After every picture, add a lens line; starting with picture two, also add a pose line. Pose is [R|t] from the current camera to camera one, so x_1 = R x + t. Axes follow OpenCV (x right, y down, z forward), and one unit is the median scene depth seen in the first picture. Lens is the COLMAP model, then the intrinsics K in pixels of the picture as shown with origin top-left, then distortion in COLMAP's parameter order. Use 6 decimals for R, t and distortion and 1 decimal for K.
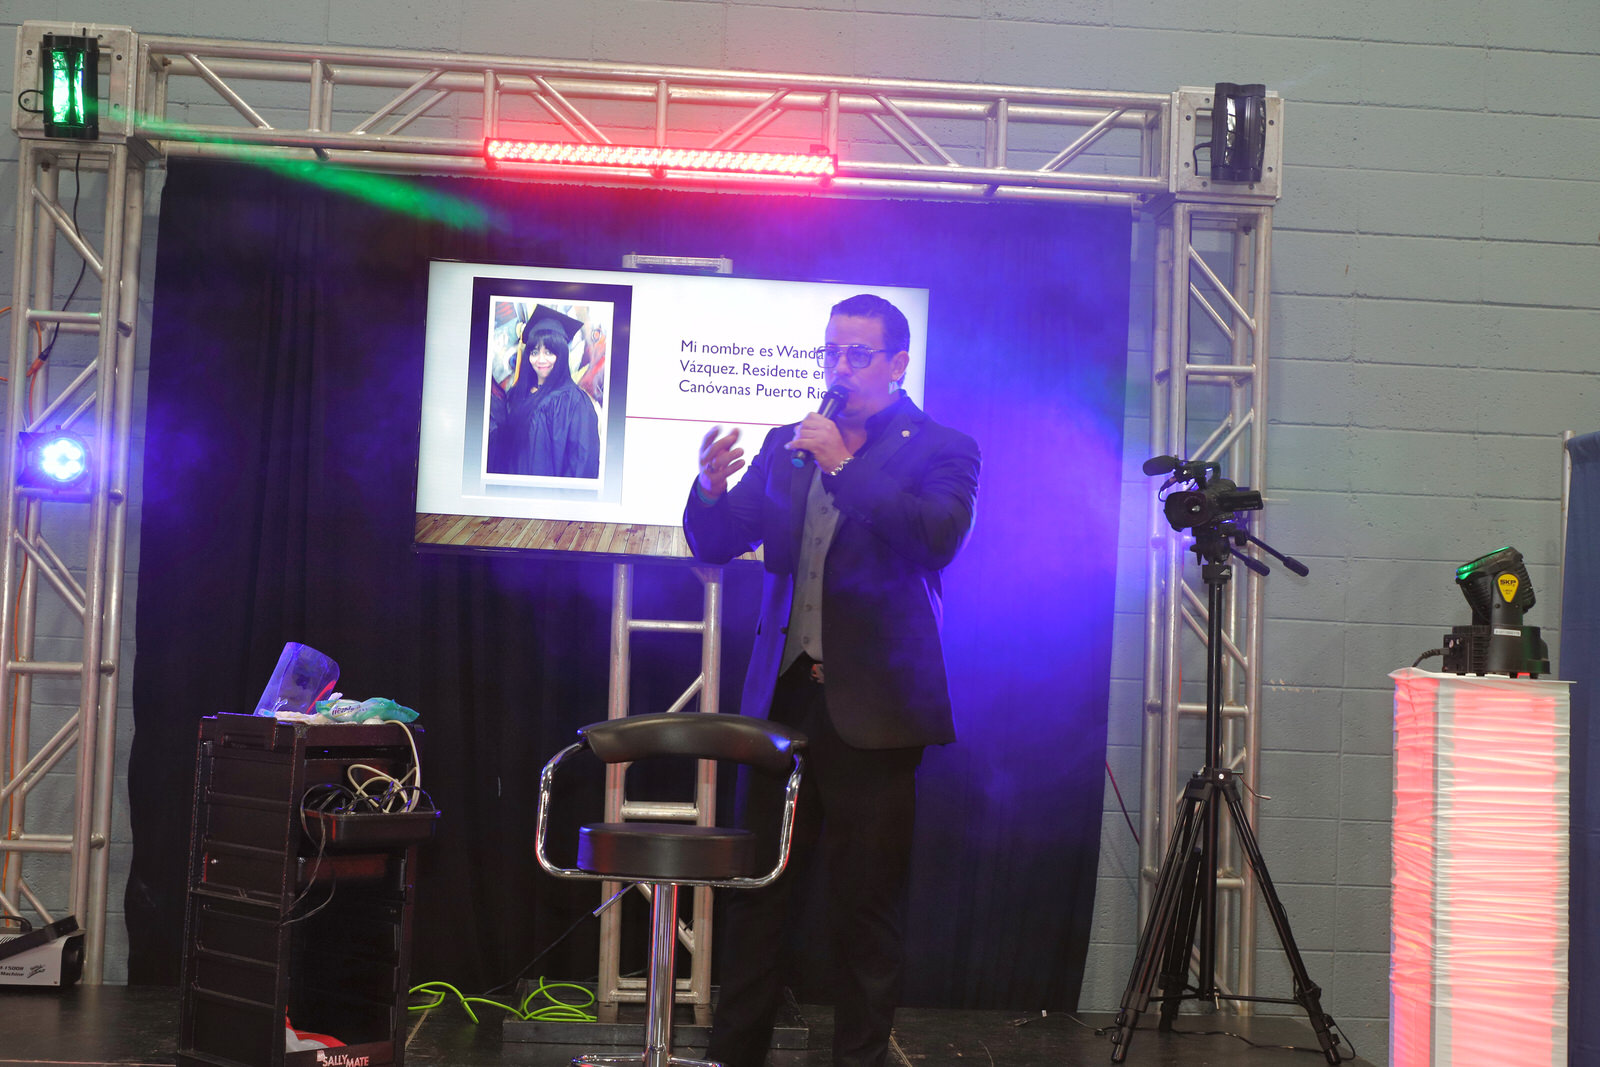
lens RADIAL K [[2371.0, 0, 800.0], [0, 2371.0, 533.5], [0, 0, 1]] dist [0.011455, 0.076557]
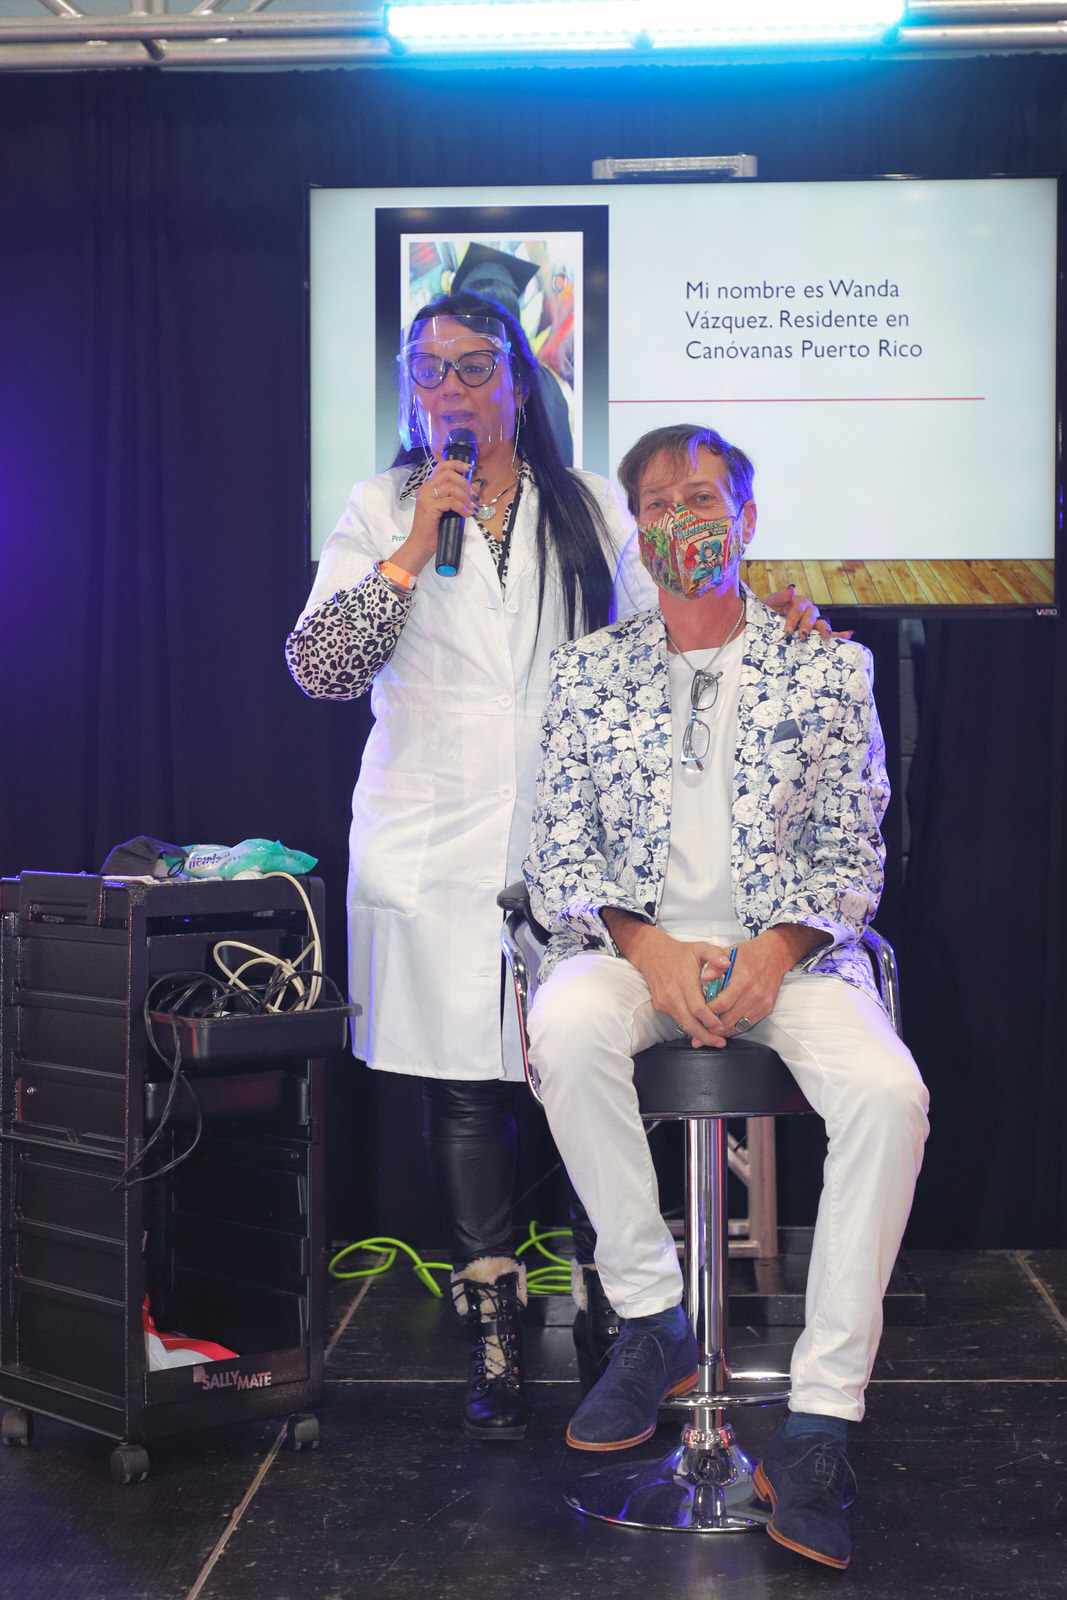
lens RADIAL K [[2952.2, 0, 532.8], [0, 2952.2, 760.0], [0, 0, 1]] dist [0.019719, 0.320211]
pose [[0.991957, -0.047610, -0.117284, -0.001396], [0.054441, 0.996960, 0.055745, 0.004312], [0.114274, -0.061682, 0.991533, 0.159220]]
